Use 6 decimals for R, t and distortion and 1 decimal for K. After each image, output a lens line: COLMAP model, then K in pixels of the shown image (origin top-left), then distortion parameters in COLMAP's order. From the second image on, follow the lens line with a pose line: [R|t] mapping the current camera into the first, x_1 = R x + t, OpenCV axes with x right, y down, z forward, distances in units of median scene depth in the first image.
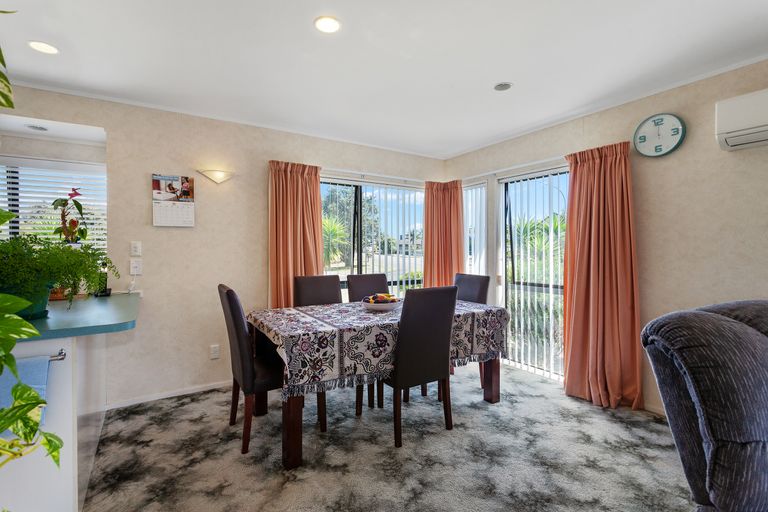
lens RADIAL K [[366.8, 0, 383.4], [0, 366.8, 248.9], [0, 0, 1]] dist [-0.000098, 0.000368]
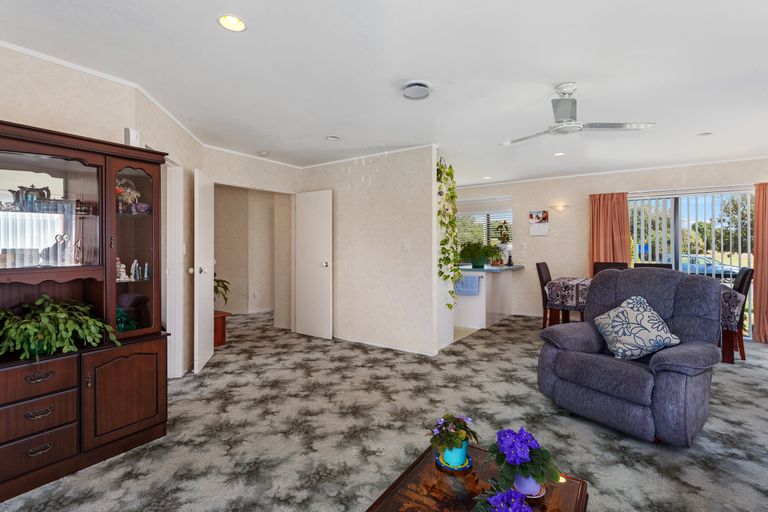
lens RADIAL K [[366.8, 0, 383.4], [0, 366.8, 248.9], [0, 0, 1]] dist [-0.000098, 0.000368]
pose [[0.391974, 0.006424, -0.919954, 1.005924], [-0.002049, 0.999979, 0.006110, 0.003837], [0.919974, -0.000510, 0.391979, -0.627855]]
